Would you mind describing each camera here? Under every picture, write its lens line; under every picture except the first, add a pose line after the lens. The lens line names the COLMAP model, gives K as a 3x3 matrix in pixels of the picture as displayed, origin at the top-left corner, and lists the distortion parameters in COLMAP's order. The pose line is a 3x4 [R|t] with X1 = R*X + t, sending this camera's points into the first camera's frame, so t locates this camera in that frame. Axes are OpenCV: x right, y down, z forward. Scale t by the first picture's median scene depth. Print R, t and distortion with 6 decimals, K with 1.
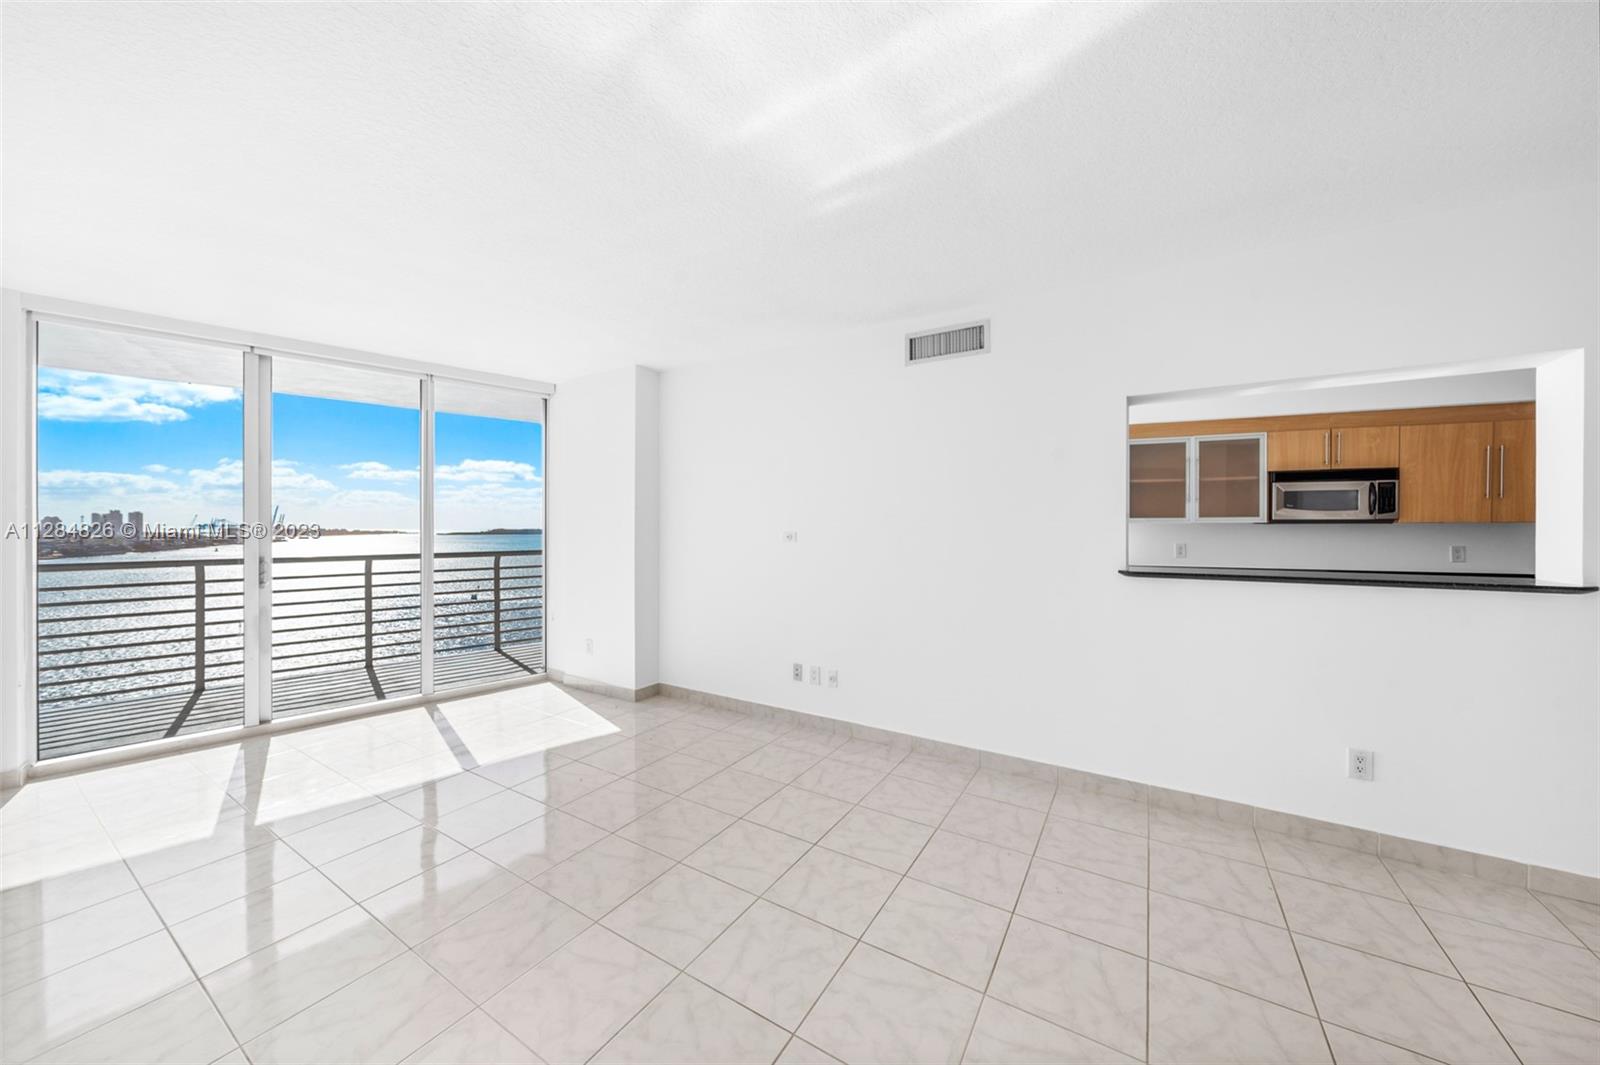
lens RADIAL K [[559.5, 0, 801.8], [0, 559.5, 522.0], [0, 0, 1]] dist [-0.004582, -0.000258]
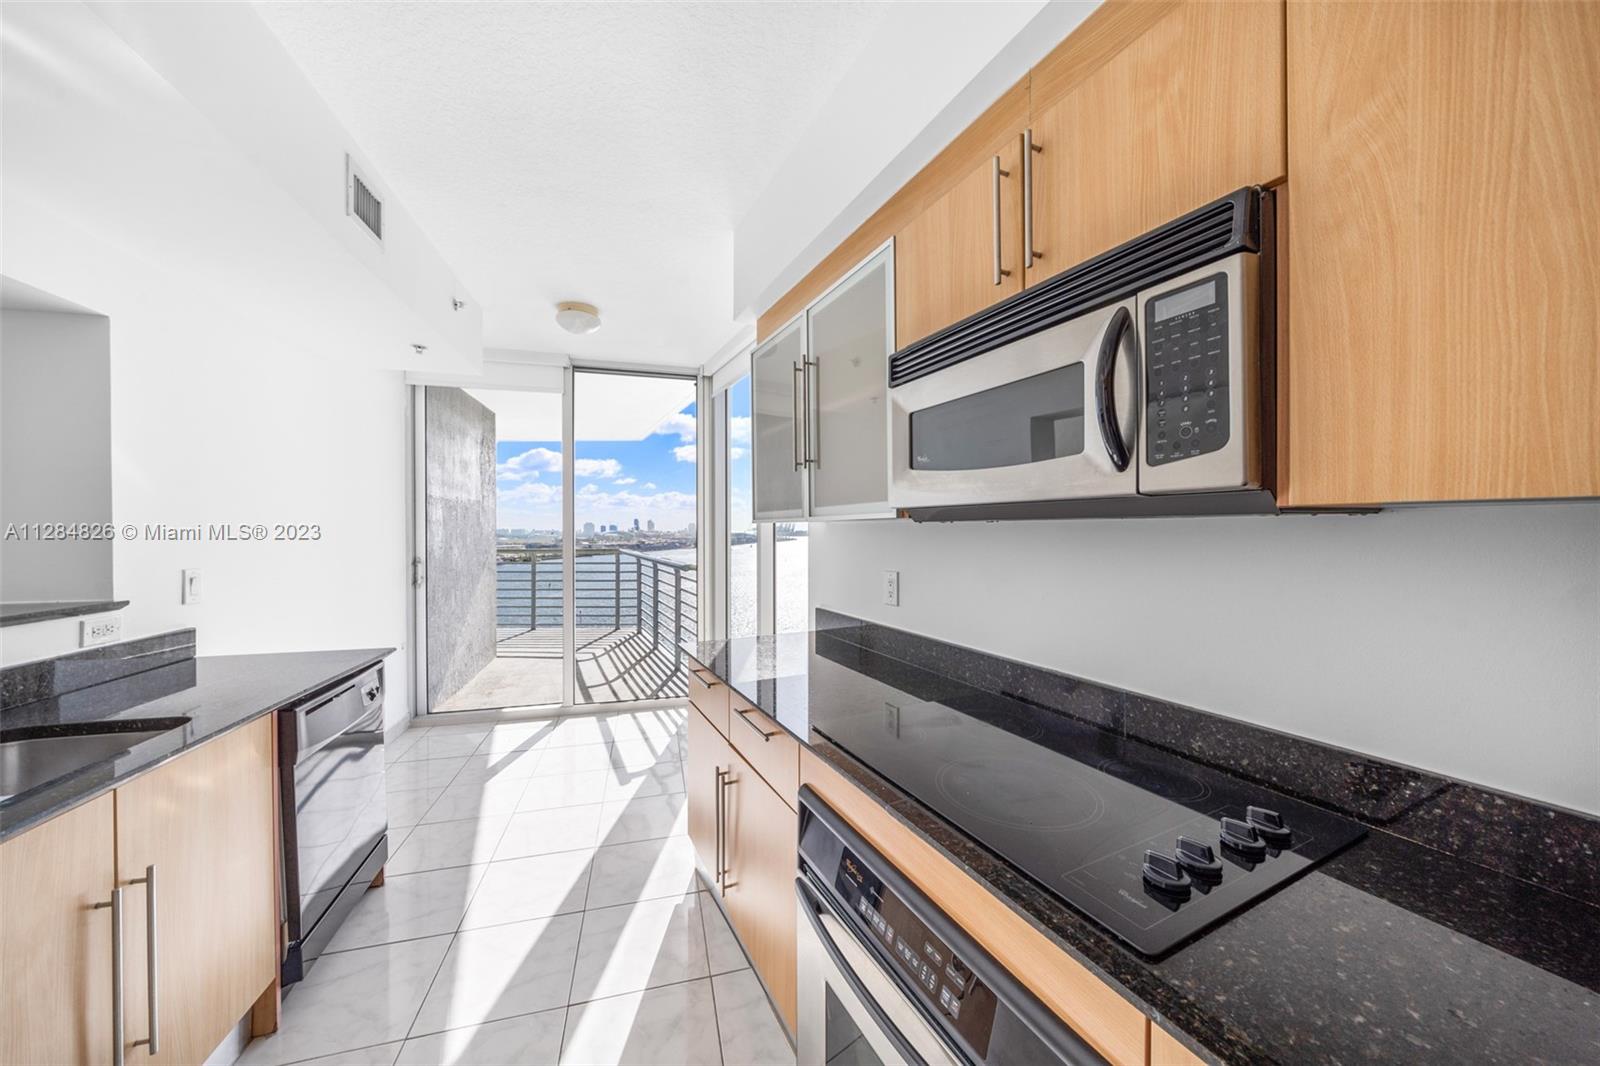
lens RADIAL K [[559.5, 0, 801.8], [0, 559.5, 522.5], [0, 0, 1]] dist [-0.004582, -0.000258]
pose [[0.732031, -0.007311, -0.681232, 0.967711], [0.004555, 0.999973, -0.005837, 0.005098], [0.681256, 0.001170, 0.732044, 0.698829]]
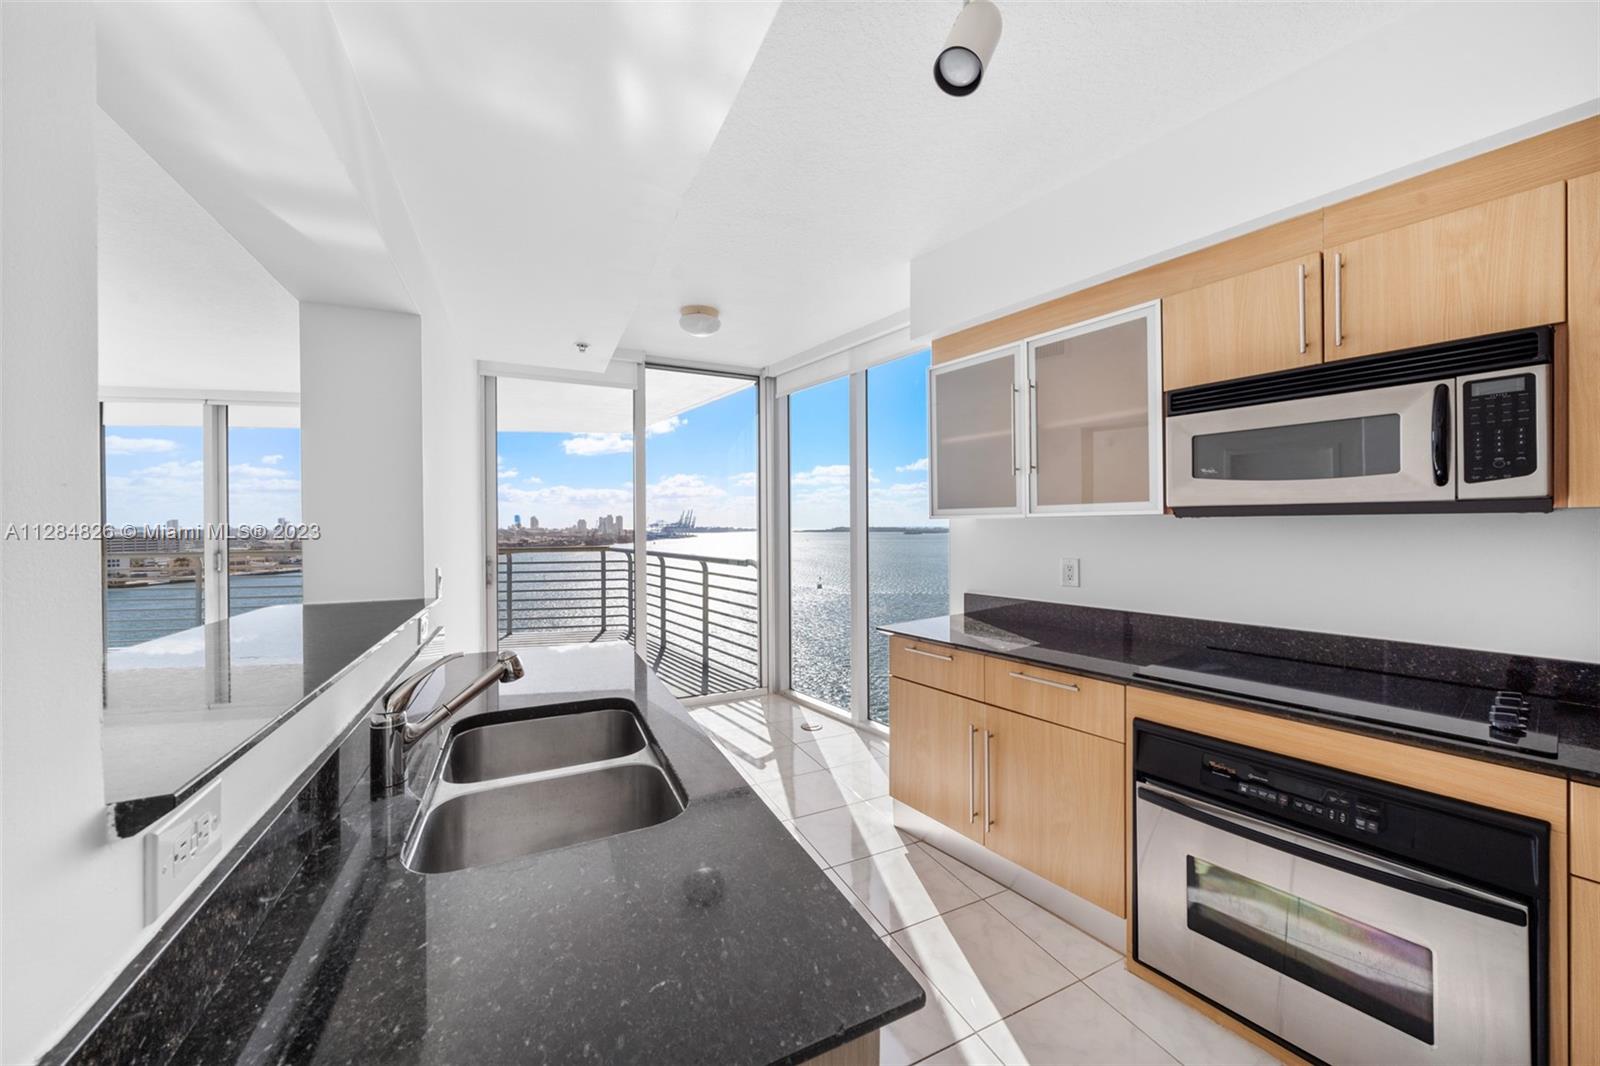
lens RADIAL K [[575.6, 0, 805.2], [0, 575.6, 514.3], [0, 0, 1]] dist [-0.001510, -0.000114]
pose [[0.842974, -0.012966, -0.537798, 0.802995], [0.007691, 0.999898, -0.012052, 0.003931], [0.537900, 0.006023, 0.842987, 0.473194]]
